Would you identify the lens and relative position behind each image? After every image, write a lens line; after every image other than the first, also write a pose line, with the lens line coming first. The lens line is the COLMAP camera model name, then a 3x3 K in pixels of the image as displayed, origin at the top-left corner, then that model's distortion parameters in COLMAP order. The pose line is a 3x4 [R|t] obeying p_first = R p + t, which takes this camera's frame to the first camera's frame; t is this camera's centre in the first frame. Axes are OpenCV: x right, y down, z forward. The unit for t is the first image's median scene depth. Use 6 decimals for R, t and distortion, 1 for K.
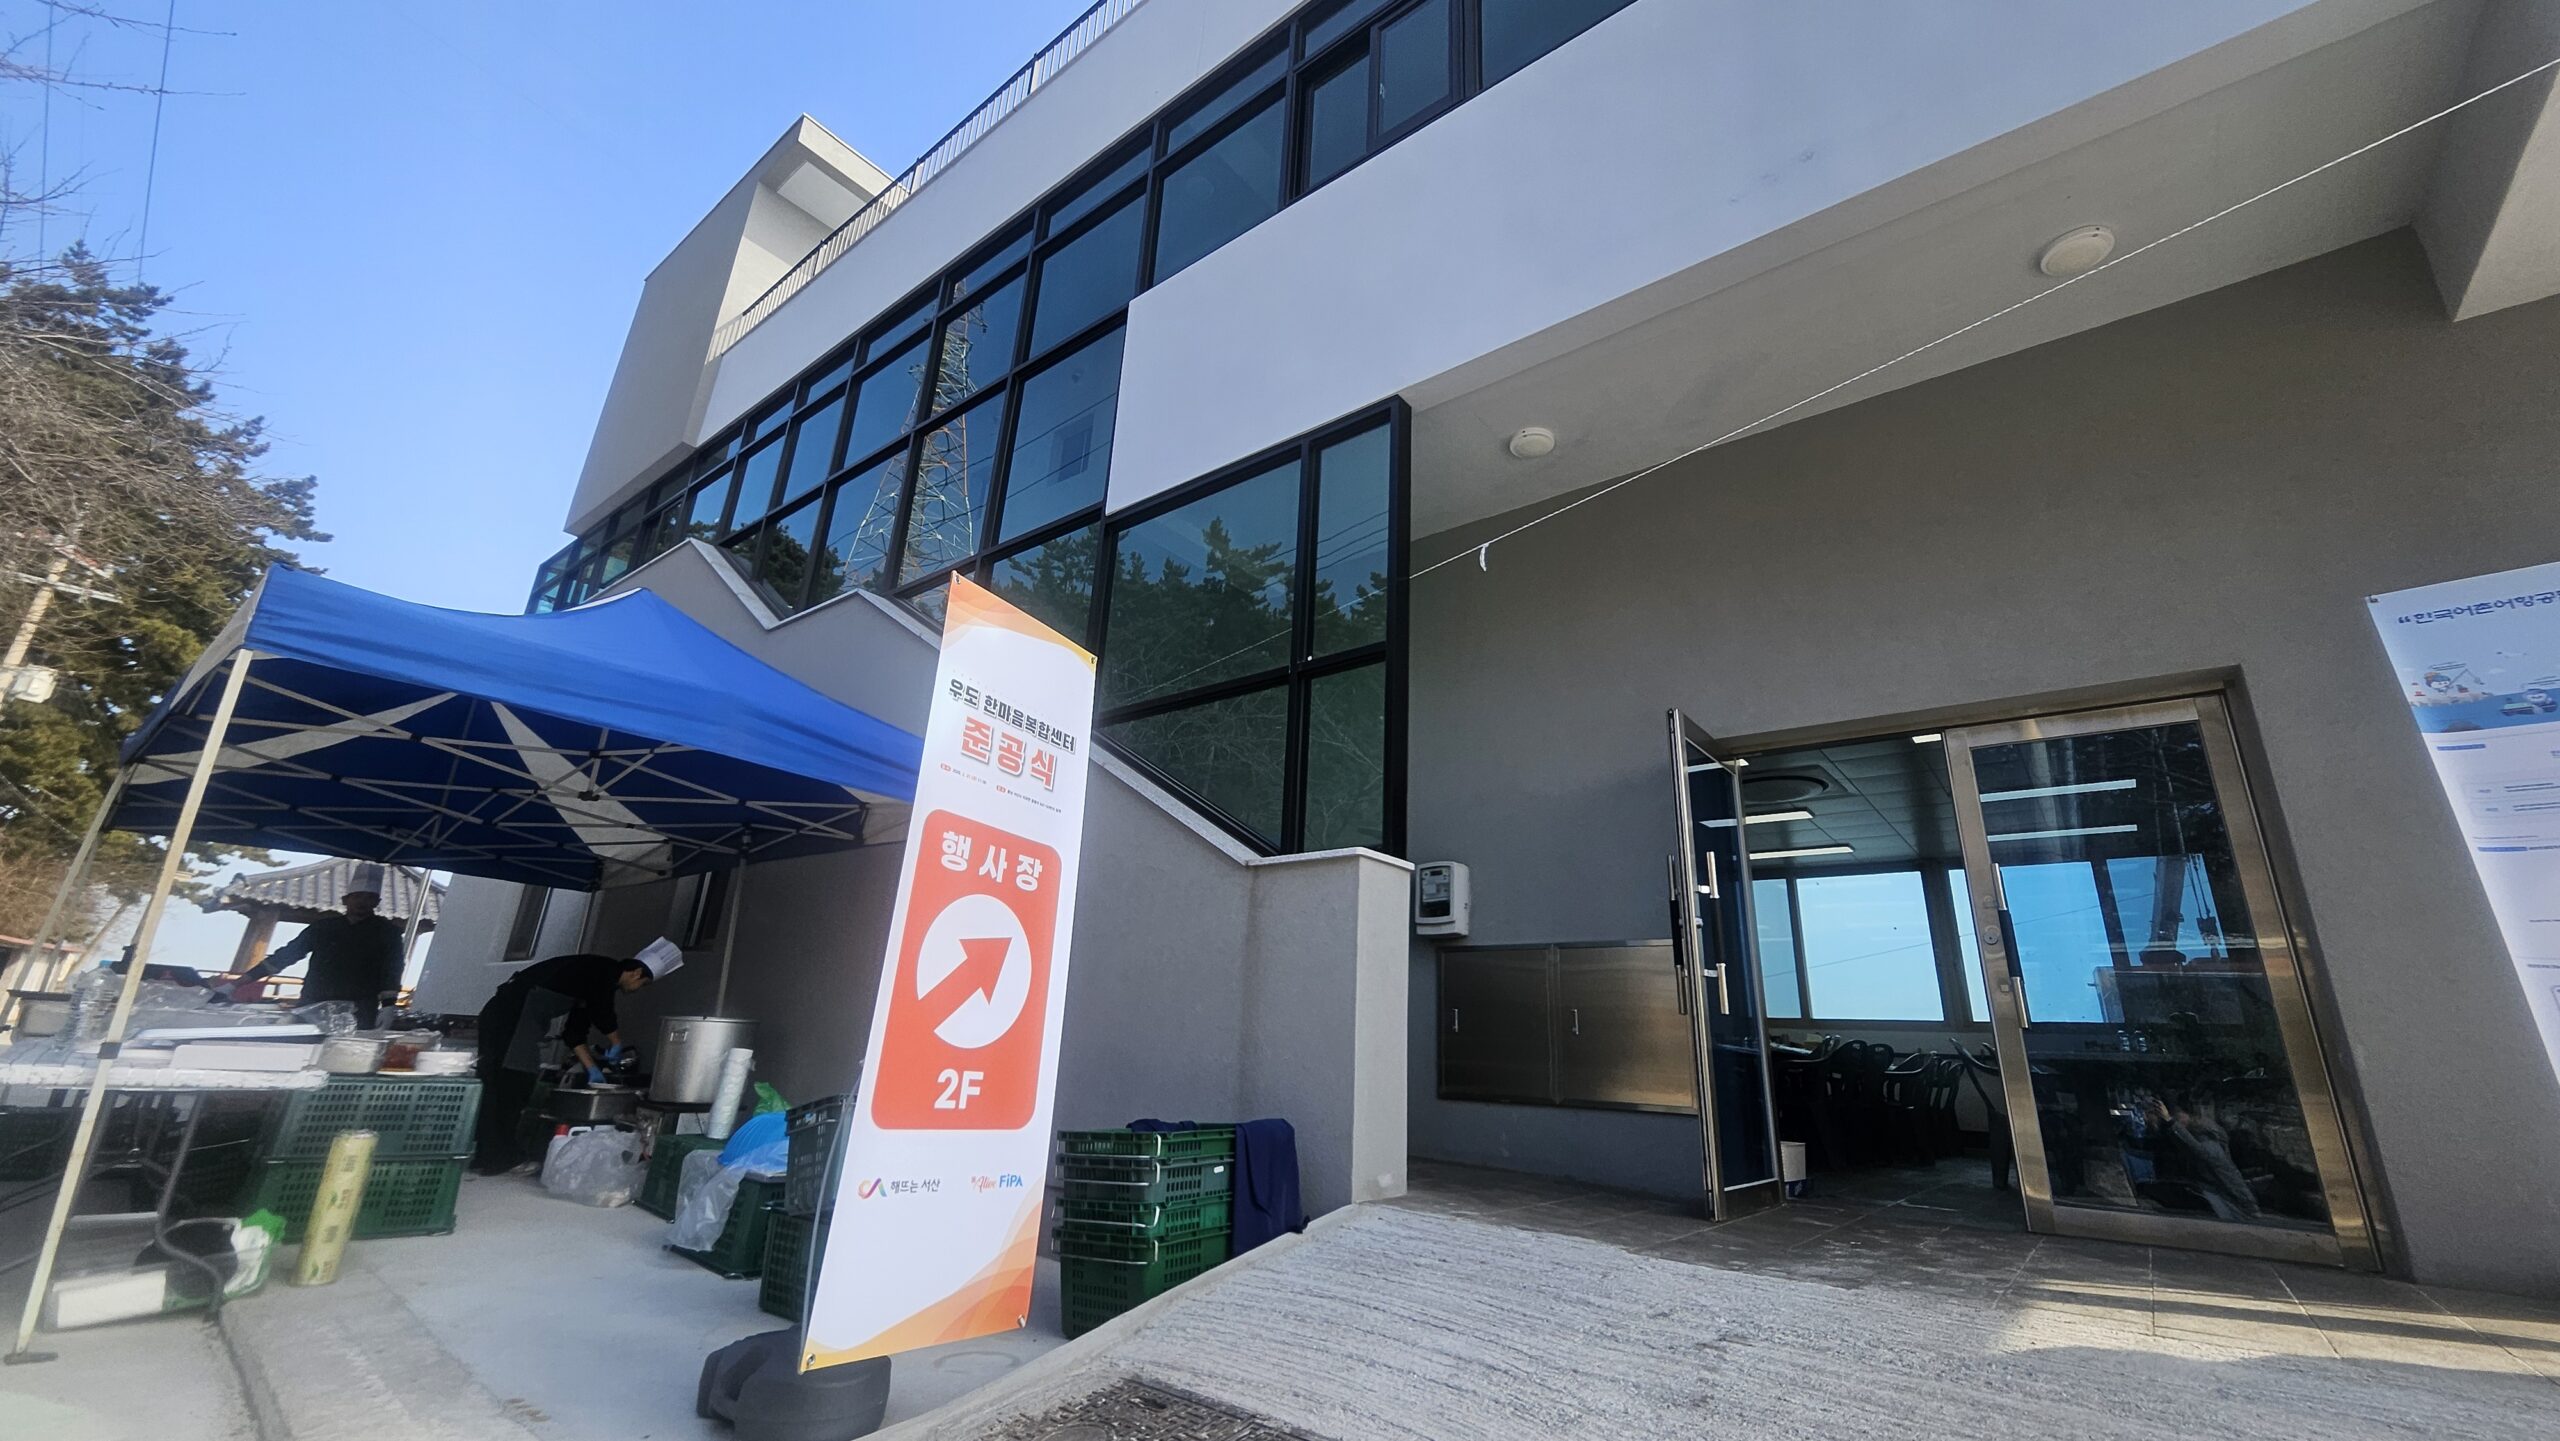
lens RADIAL K [[983.0, 0, 1272.6], [0, 983.0, 672.1], [0, 0, 1]] dist [0.015458, 0.000246]
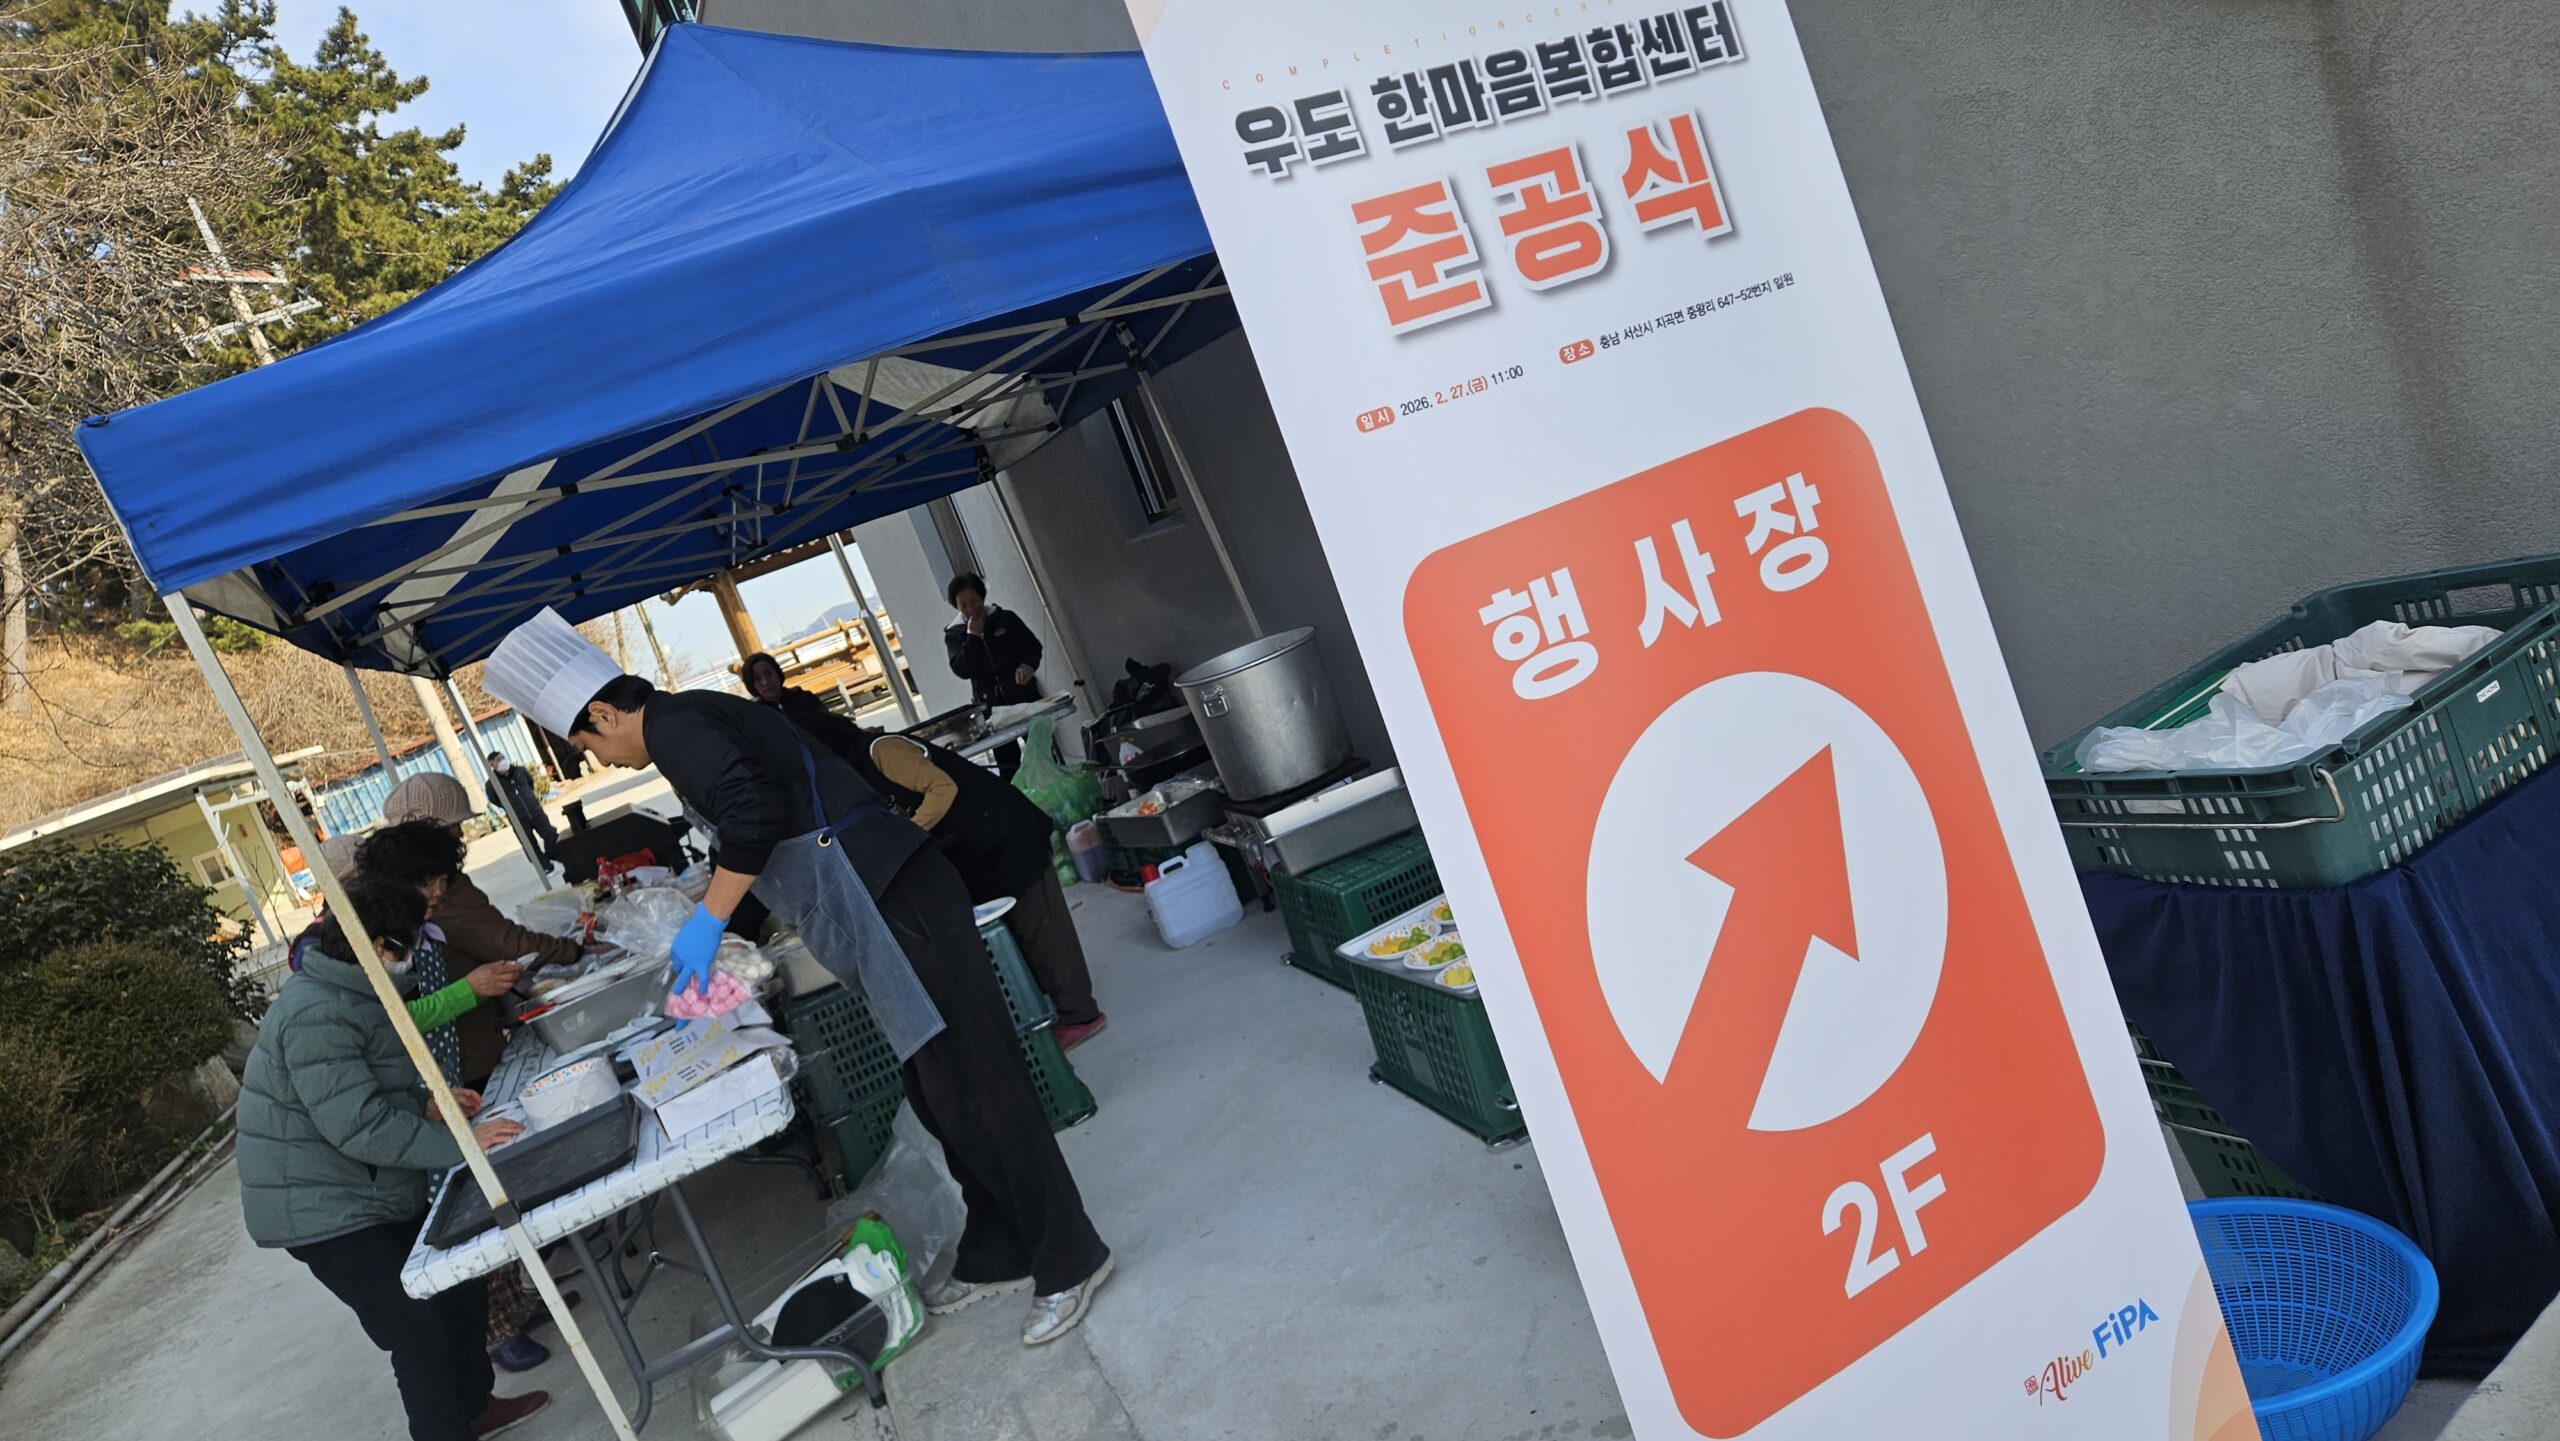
lens RADIAL K [[1780.2, 0, 1175.7], [0, 1780.2, 718.9], [0, 0, 1]] dist [0.070967, -0.007853]
pose [[0.782086, -0.277773, -0.557839, -0.104607], [0.536565, 0.755408, 0.376108, -0.057636], [0.316923, -0.593466, 0.739837, 0.505797]]
